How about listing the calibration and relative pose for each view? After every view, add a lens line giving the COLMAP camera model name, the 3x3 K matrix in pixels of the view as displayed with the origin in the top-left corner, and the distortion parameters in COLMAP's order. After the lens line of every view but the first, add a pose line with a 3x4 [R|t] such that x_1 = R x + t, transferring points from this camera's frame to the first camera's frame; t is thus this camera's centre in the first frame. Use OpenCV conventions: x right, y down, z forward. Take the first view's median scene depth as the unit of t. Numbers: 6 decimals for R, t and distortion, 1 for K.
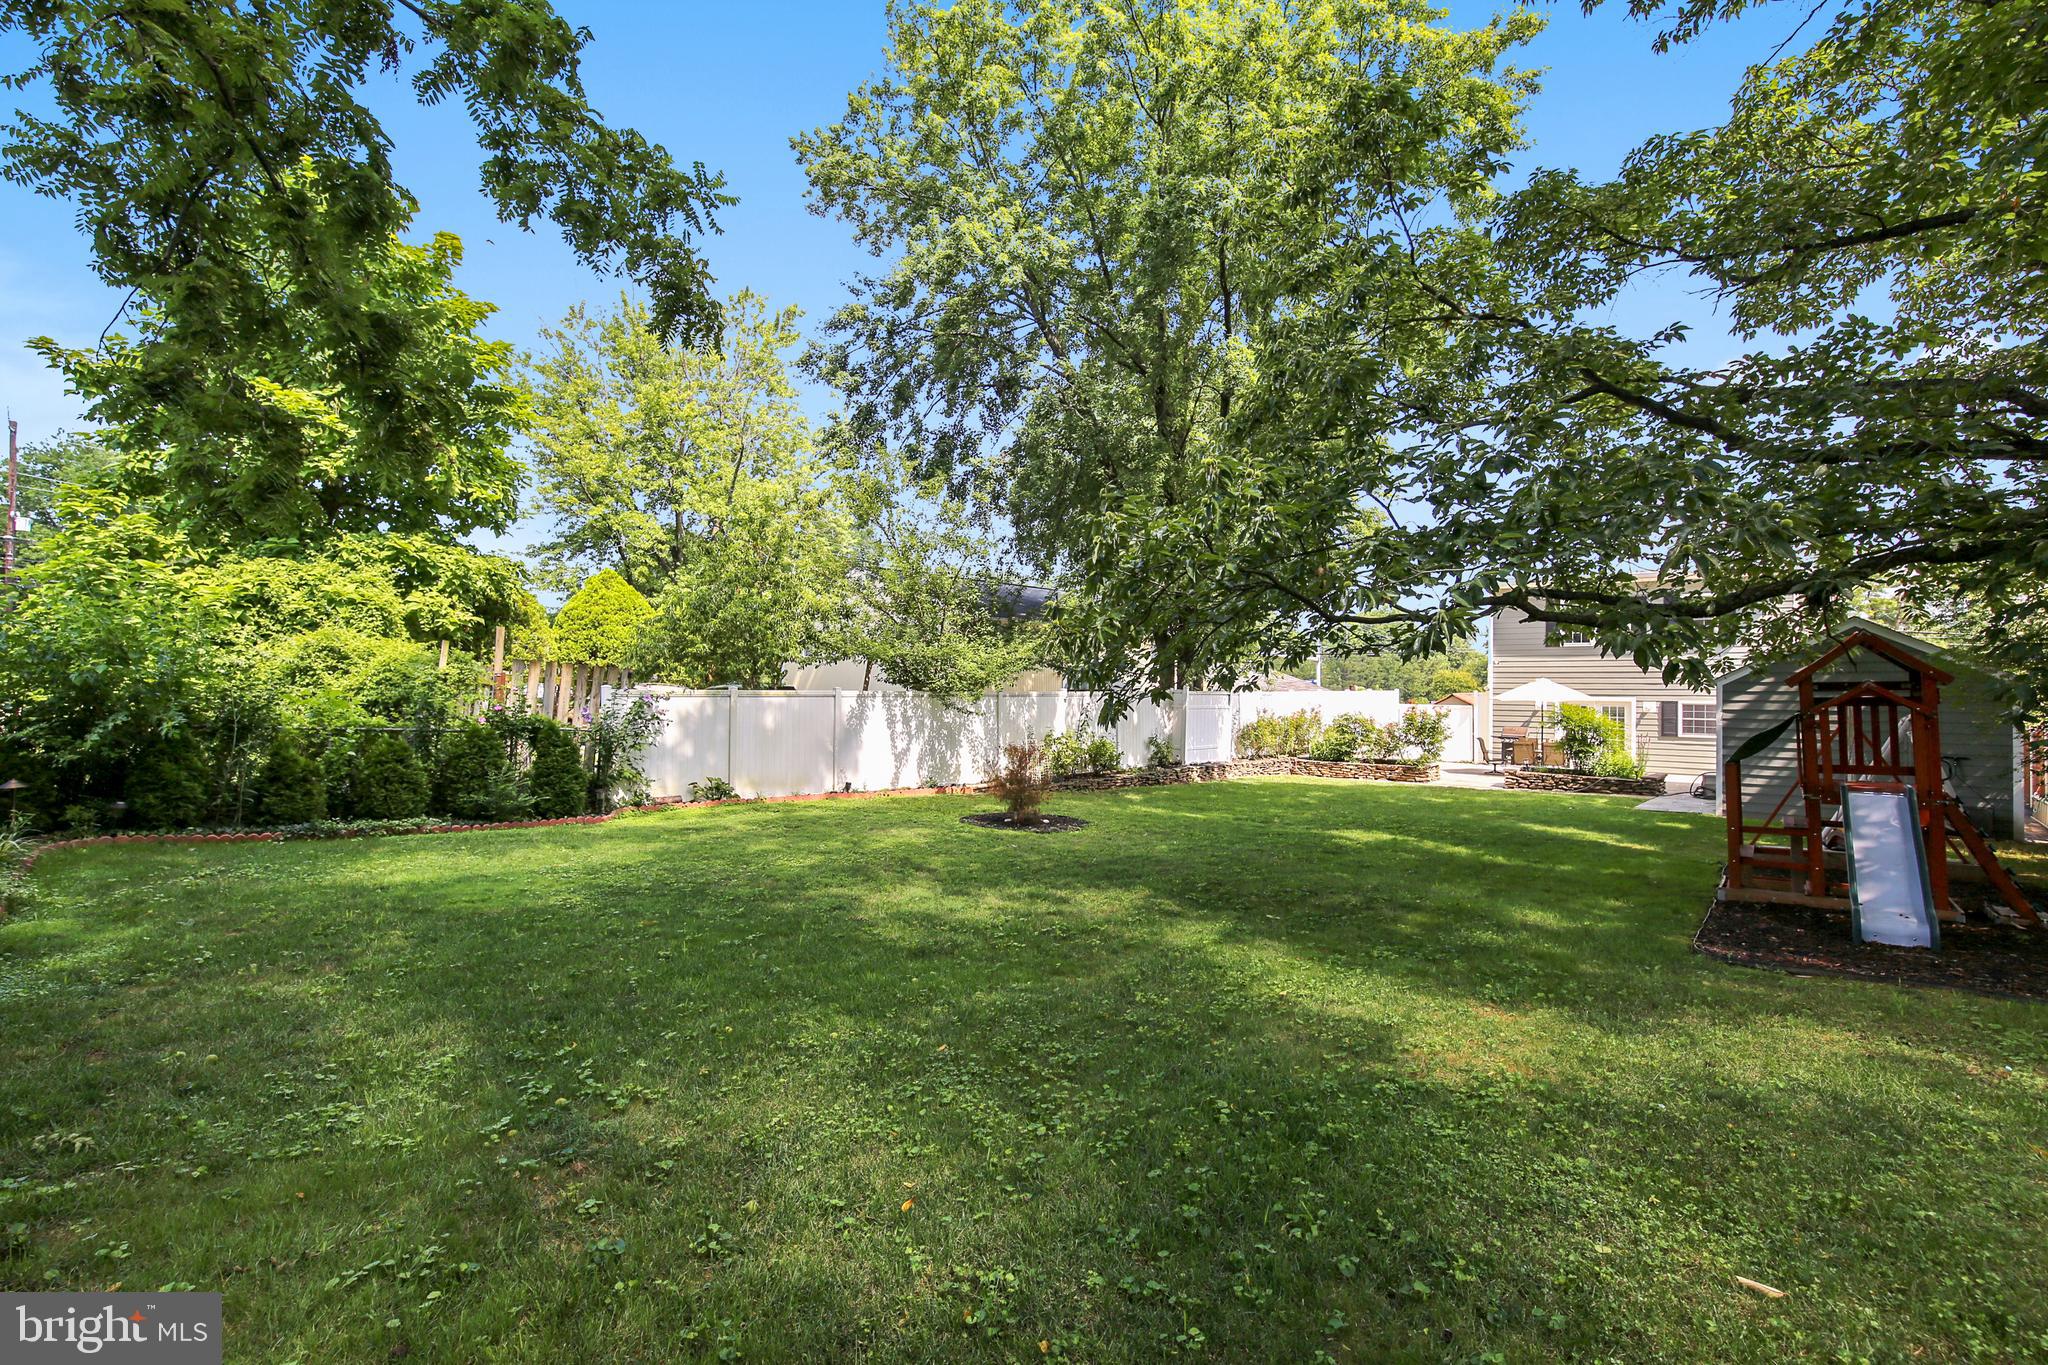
lens RADIAL K [[894.6, 0, 1015.9], [0, 894.6, 683.9], [0, 0, 1]] dist [0.000022, -0.000996]
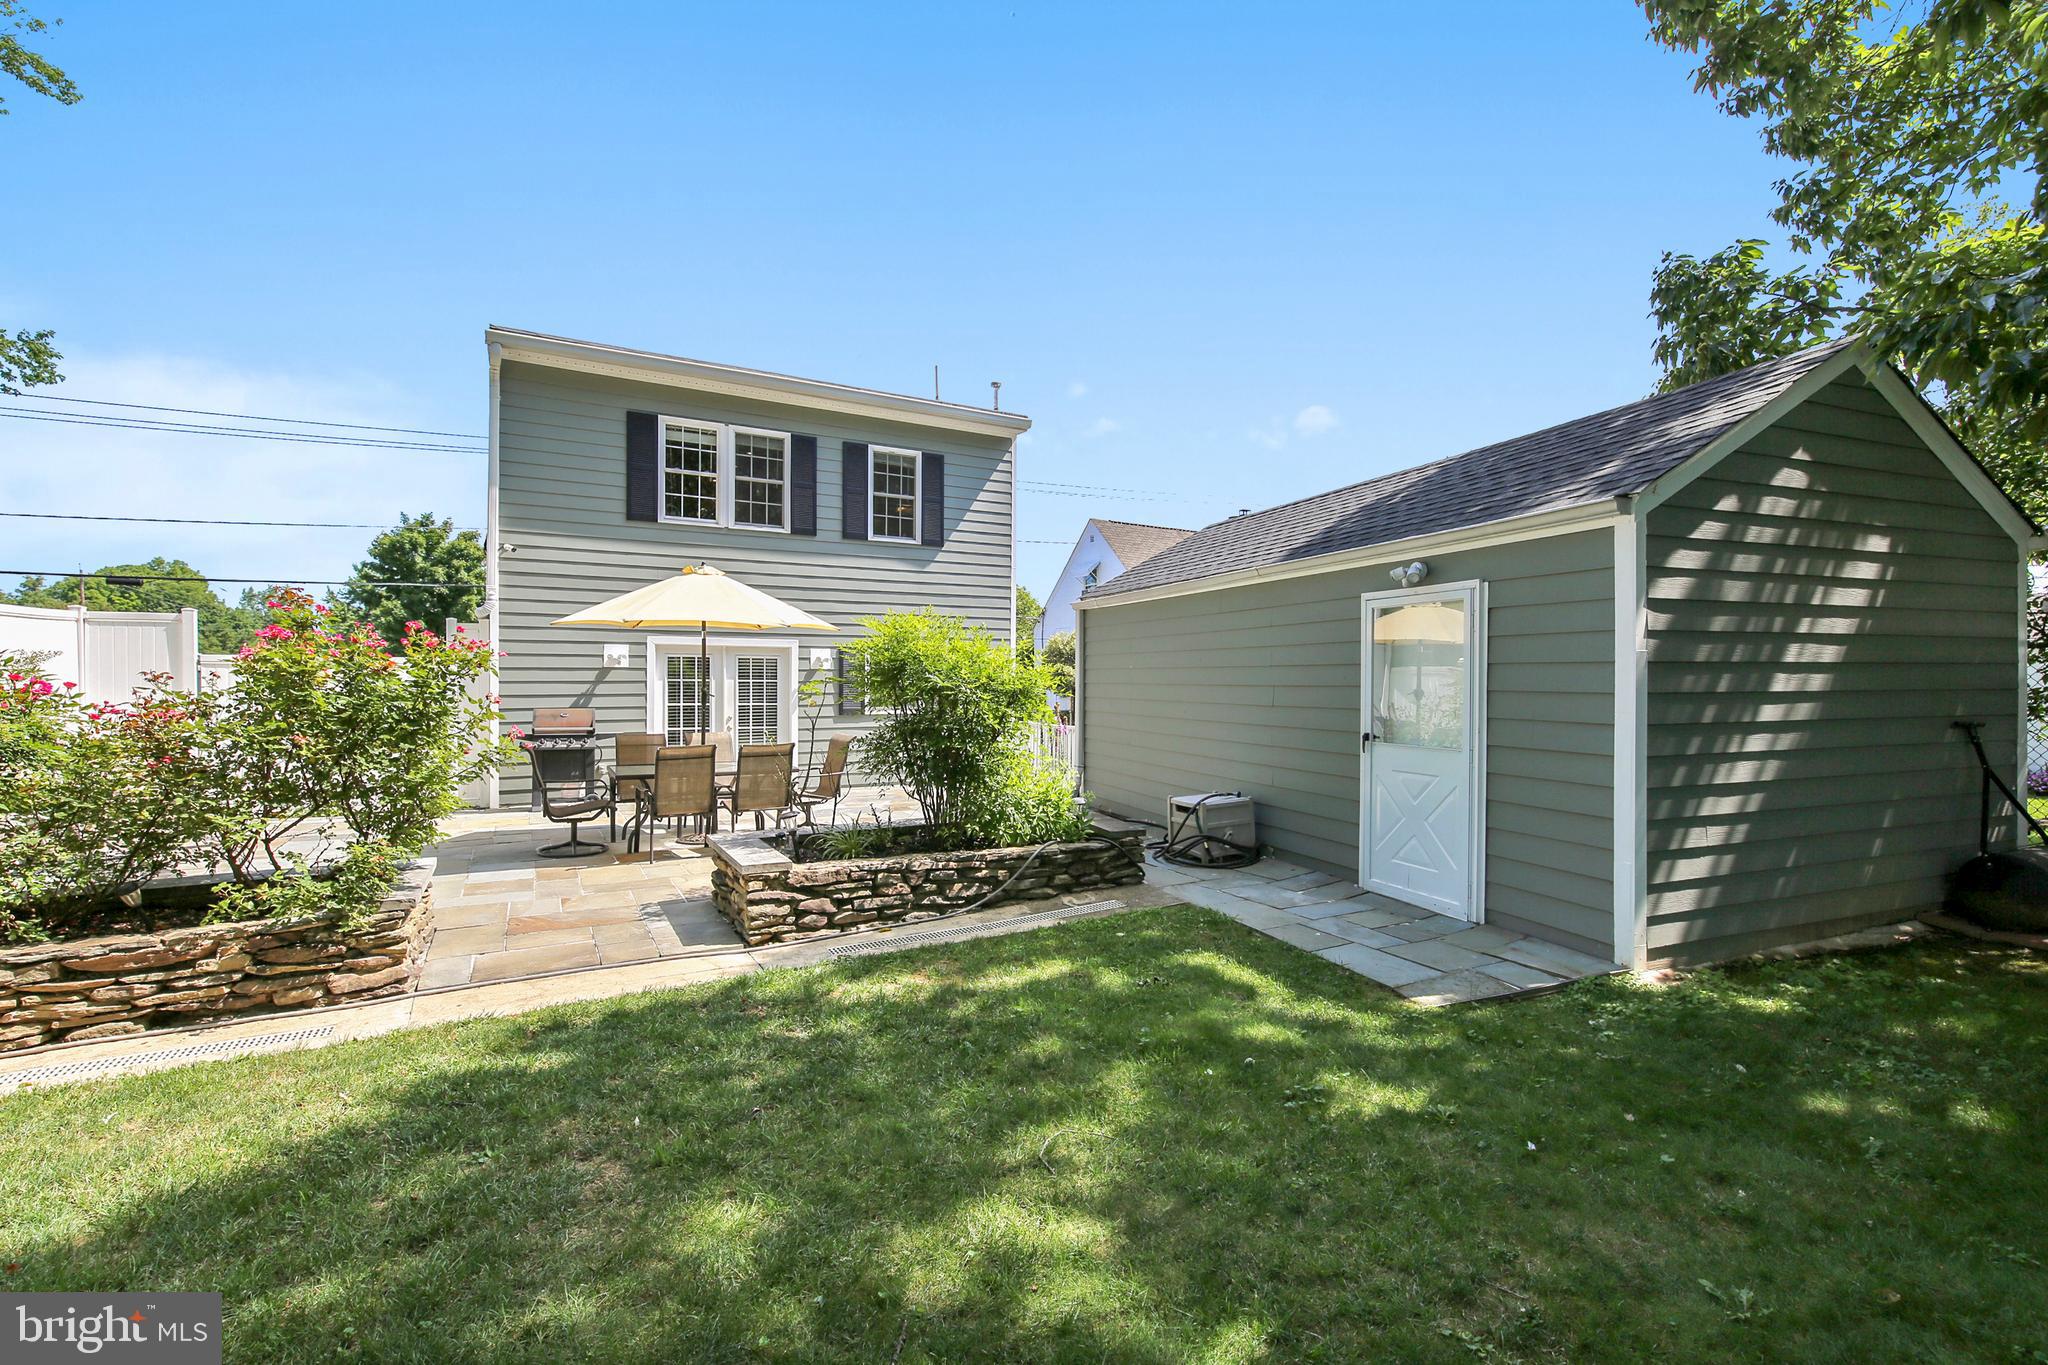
lens RADIAL K [[894.6, 0, 1025.7], [0, 894.6, 694.4], [0, 0, 1]] dist [0.000022, -0.000996]
pose [[0.396159, -0.021071, 0.917940, 0.317388], [-0.001138, 0.999725, 0.023439, 0.037339], [-0.918181, -0.010330, 0.396026, 0.757293]]
